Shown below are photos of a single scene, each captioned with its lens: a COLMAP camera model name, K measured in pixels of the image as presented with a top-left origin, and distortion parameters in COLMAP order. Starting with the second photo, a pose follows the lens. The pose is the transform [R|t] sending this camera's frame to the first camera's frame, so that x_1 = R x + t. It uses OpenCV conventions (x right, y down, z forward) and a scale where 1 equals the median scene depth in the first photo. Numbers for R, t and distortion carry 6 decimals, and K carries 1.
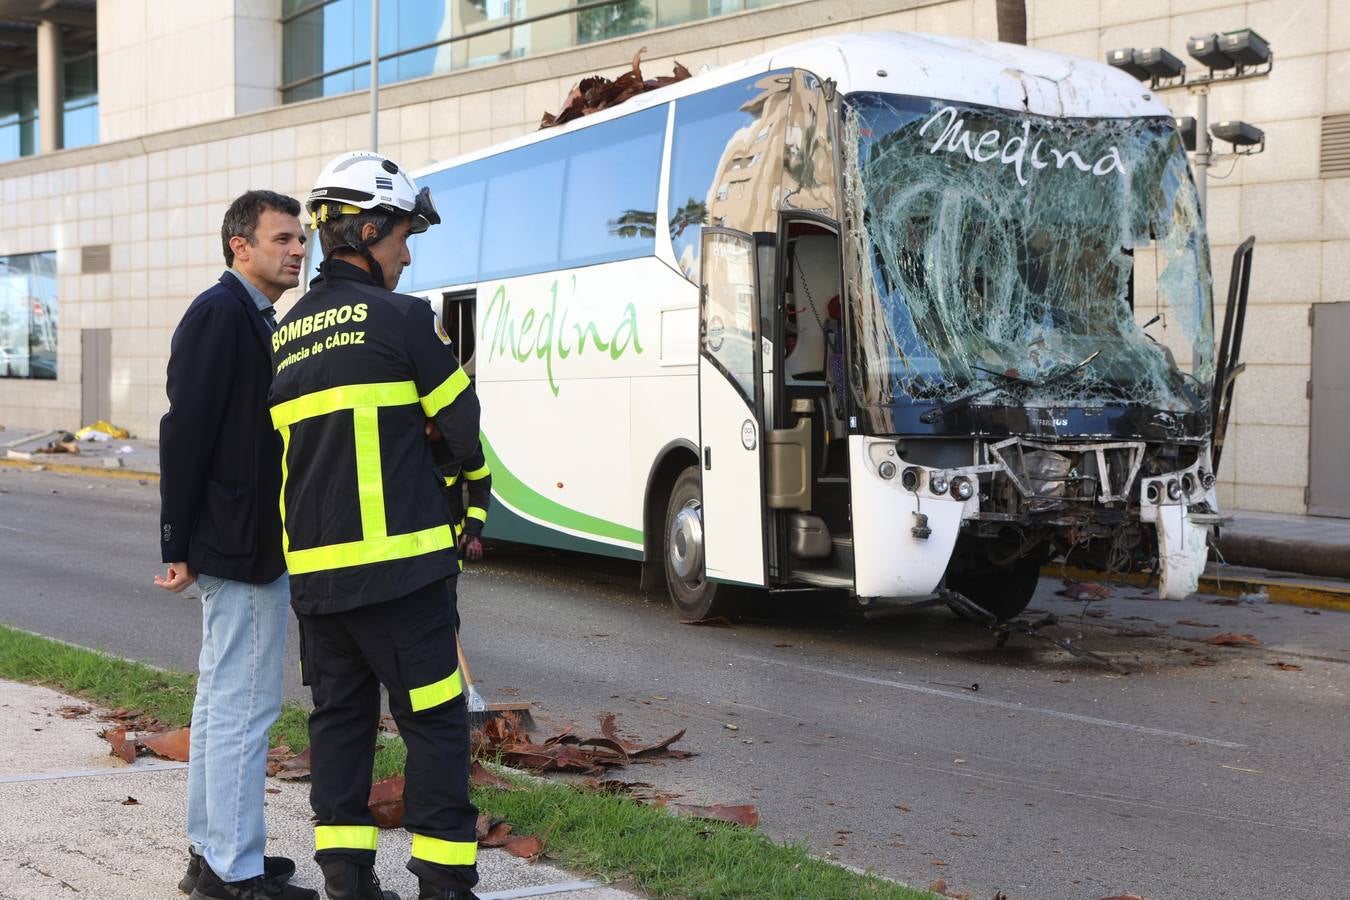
lens RADIAL K [[2213.5, 0, 680.7], [0, 2213.5, 426.9], [0, 0, 1]] dist [0.117568, 0.025016]
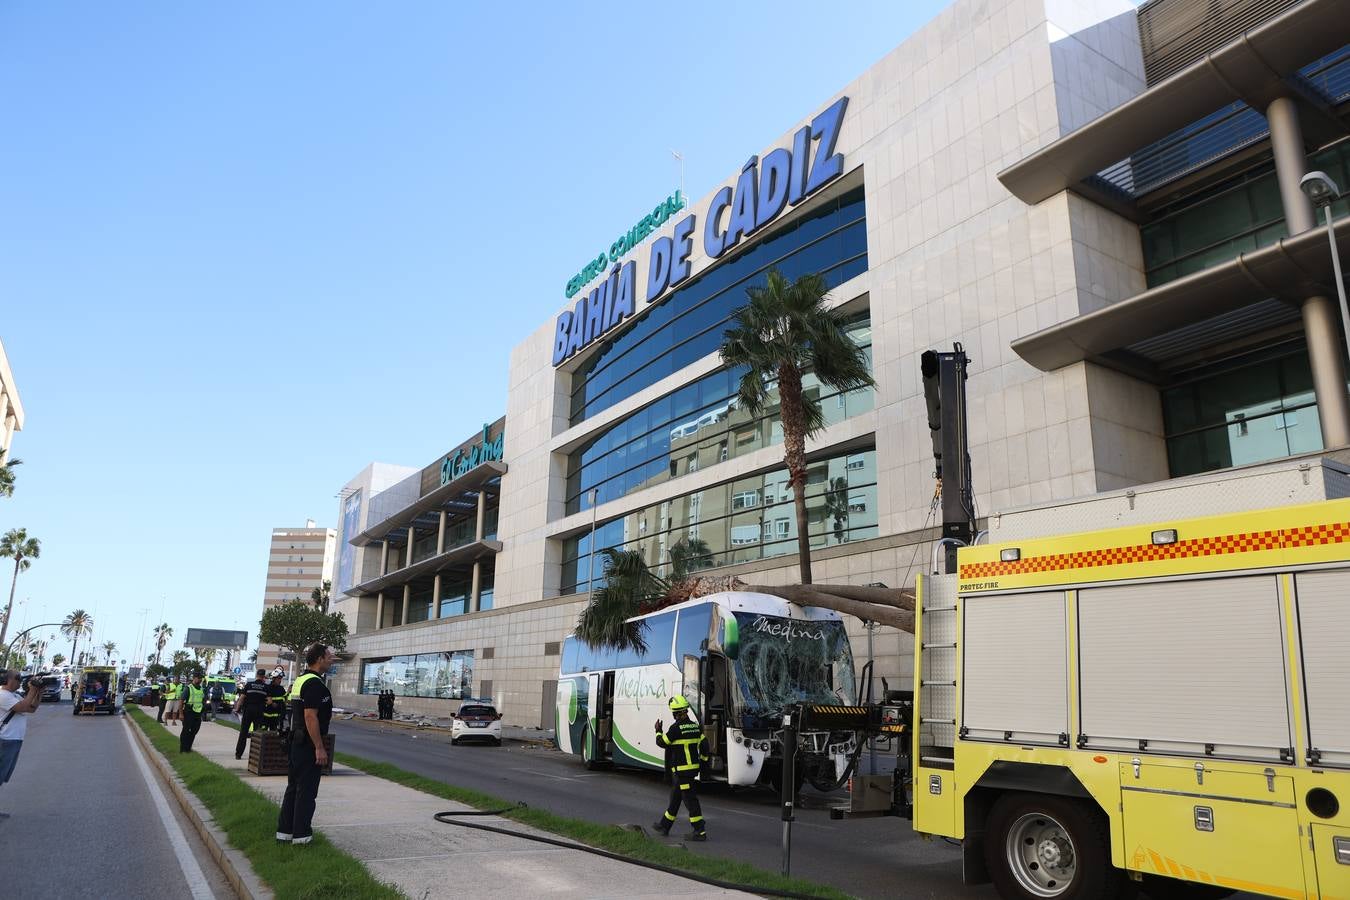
lens RADIAL K [[914.3, 0, 679.0], [0, 914.3, 465.9], [0, 0, 1]] dist [-0.098964, 0.000313]
pose [[0.998259, 0.008949, -0.058295, 0.076056], [-0.024690, 0.961052, -0.275264, 0.002729], [0.053561, 0.276224, 0.959600, -0.245155]]
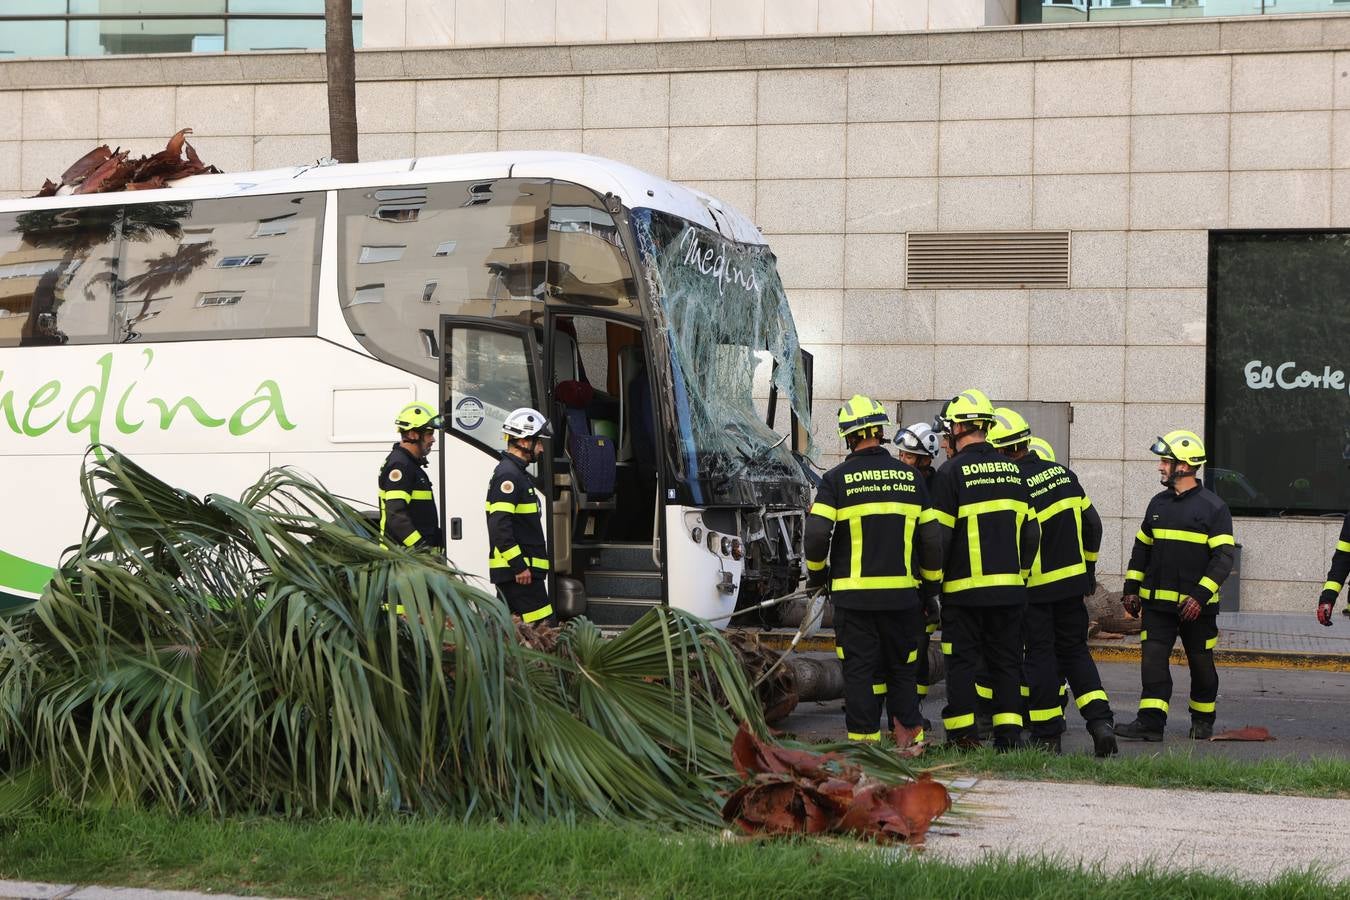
lens RADIAL K [[2213.5, 0, 680.7], [0, 2213.5, 426.9], [0, 0, 1]] dist [0.117568, 0.025016]
pose [[0.761294, 0.019170, 0.648123, -0.633198], [0.006383, 0.999293, -0.037053, 0.005576], [-0.648375, 0.032345, 0.760633, 0.111639]]
